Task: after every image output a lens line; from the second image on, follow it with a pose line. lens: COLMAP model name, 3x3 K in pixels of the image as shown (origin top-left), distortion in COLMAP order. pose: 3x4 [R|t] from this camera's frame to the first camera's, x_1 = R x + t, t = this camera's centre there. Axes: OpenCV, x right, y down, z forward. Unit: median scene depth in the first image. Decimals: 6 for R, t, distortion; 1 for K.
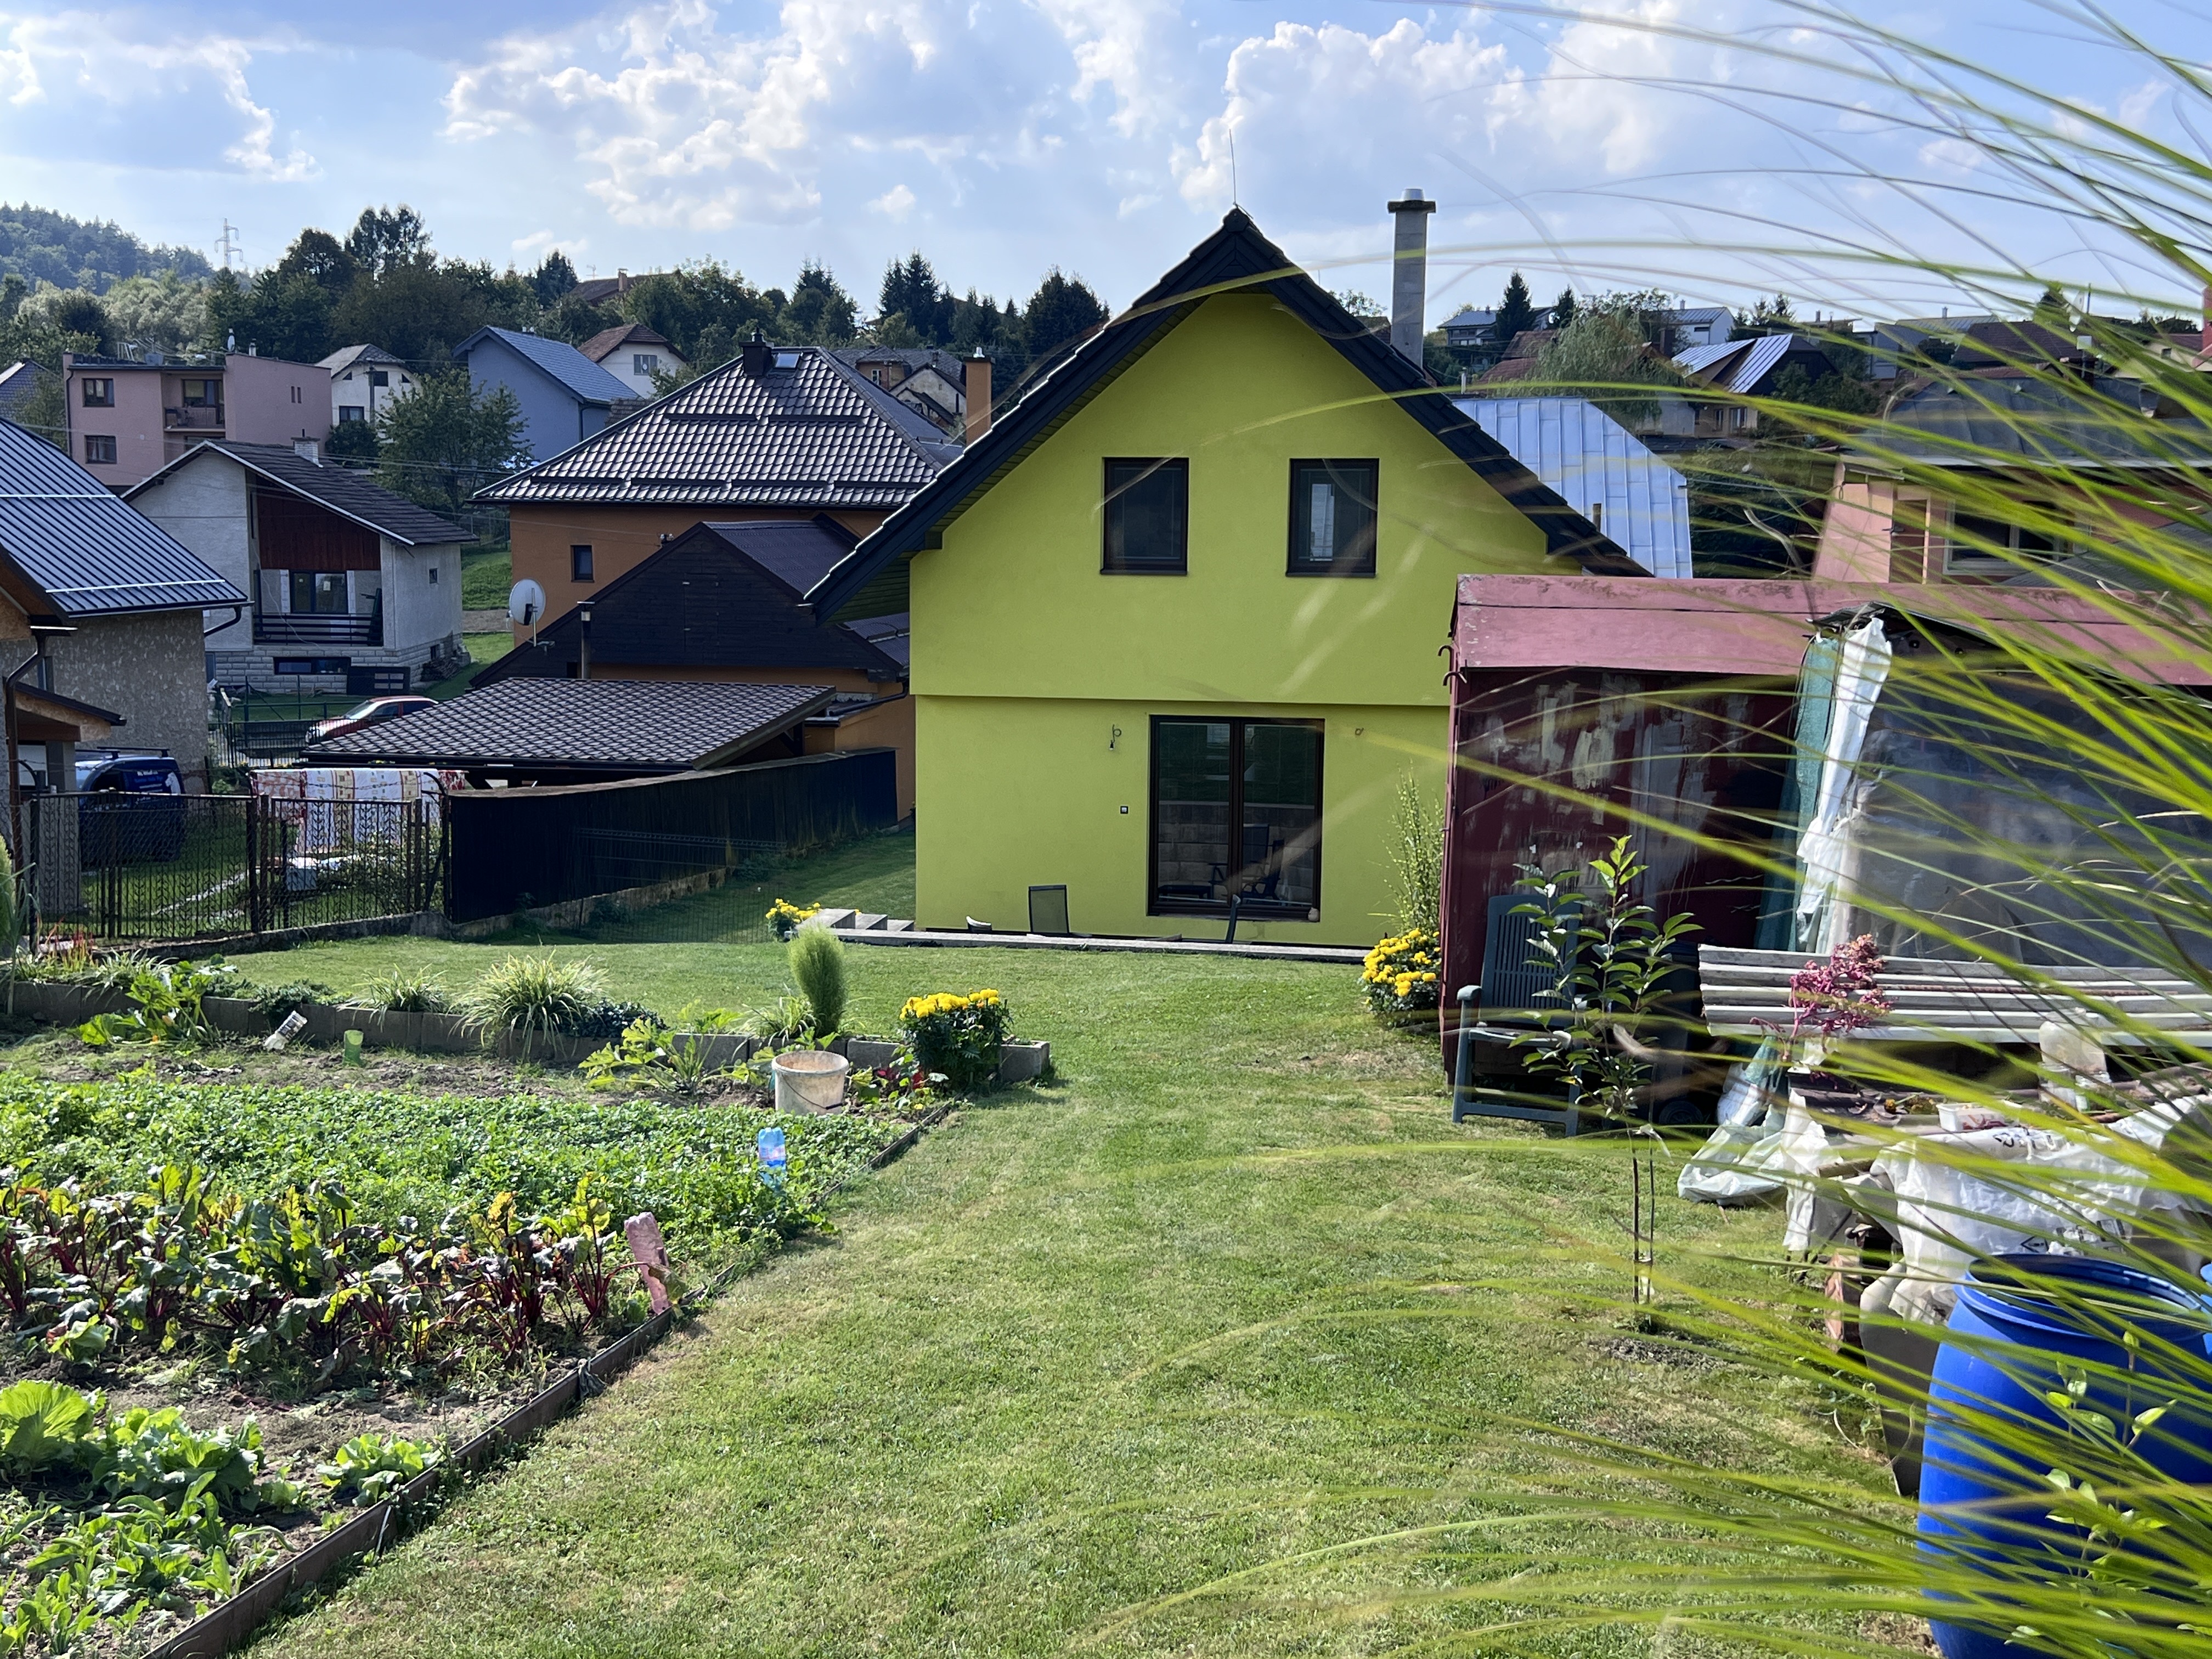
lens RADIAL K [[2323.0, 0, 1106.0], [0, 2323.0, 829.5], [0, 0, 1]] dist [0.058980, -0.002266]
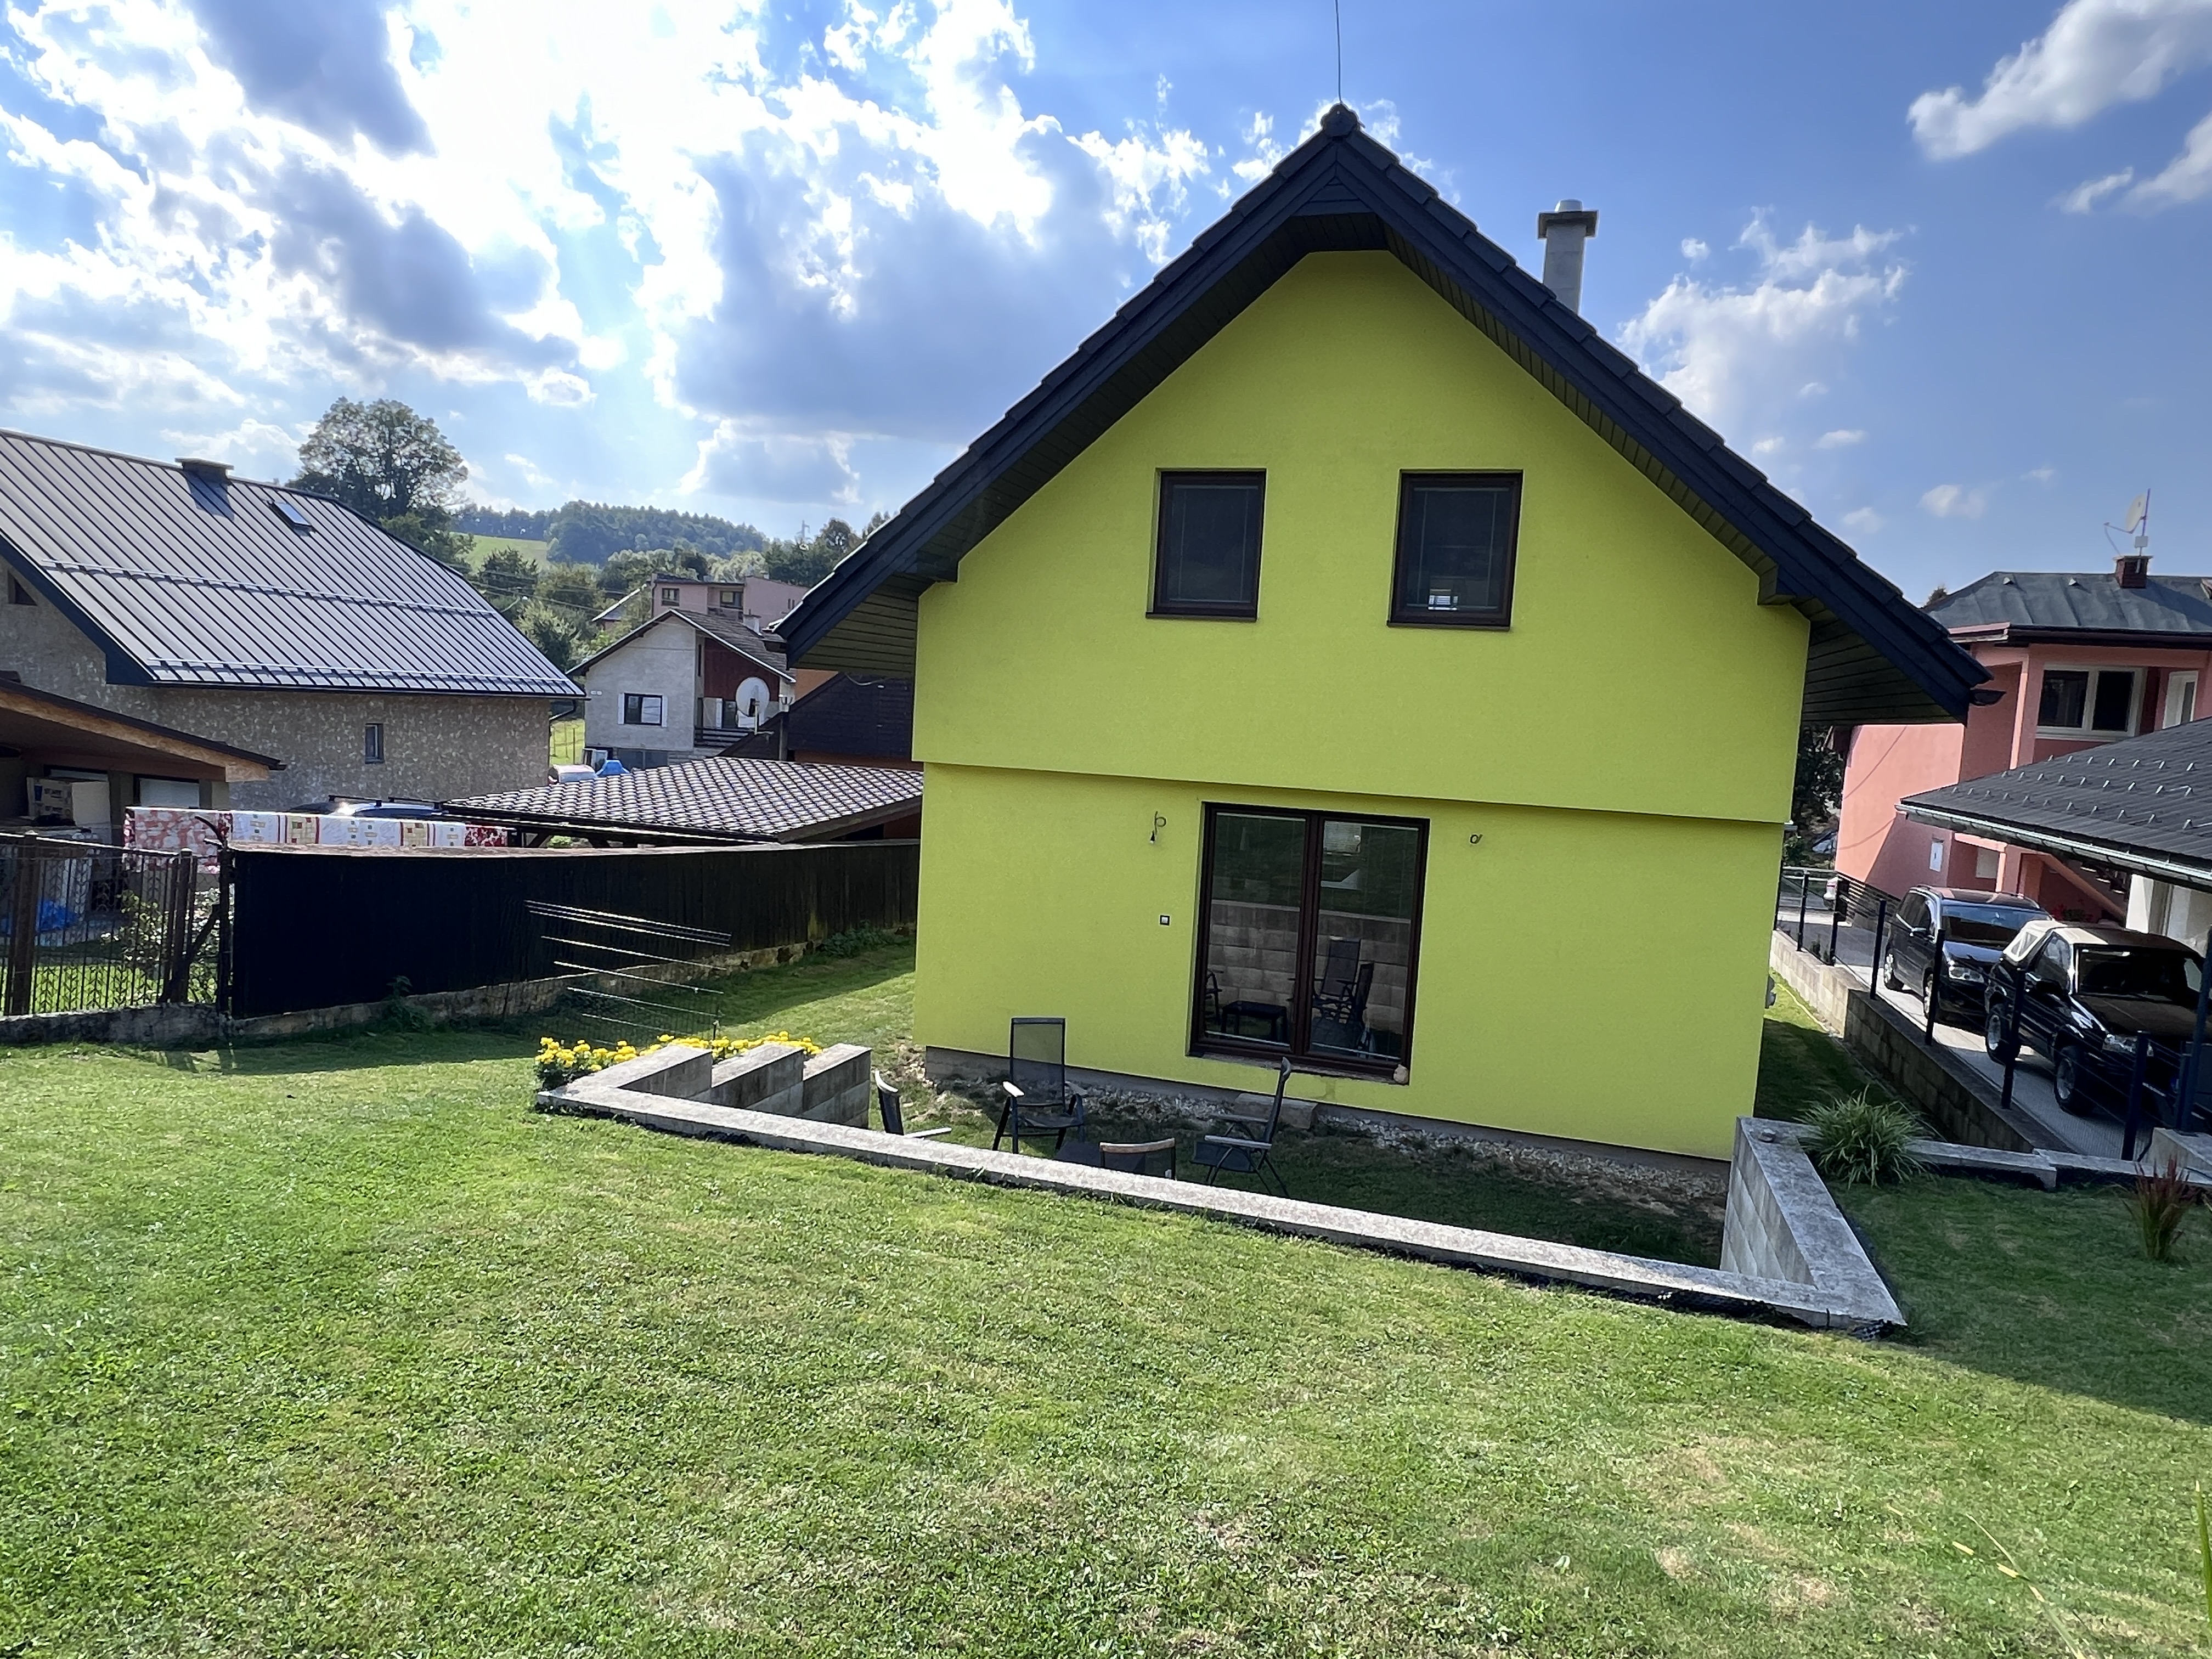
lens RADIAL K [[1375.2, 0, 1106.0], [0, 1375.2, 829.5], [0, 0, 1]] dist [-0.000760, -0.000305]
pose [[0.988219, 0.058144, -0.141570, 0.052934], [-0.064993, 0.996904, -0.044243, -0.017219], [0.138560, 0.052923, 0.988939, 0.536606]]
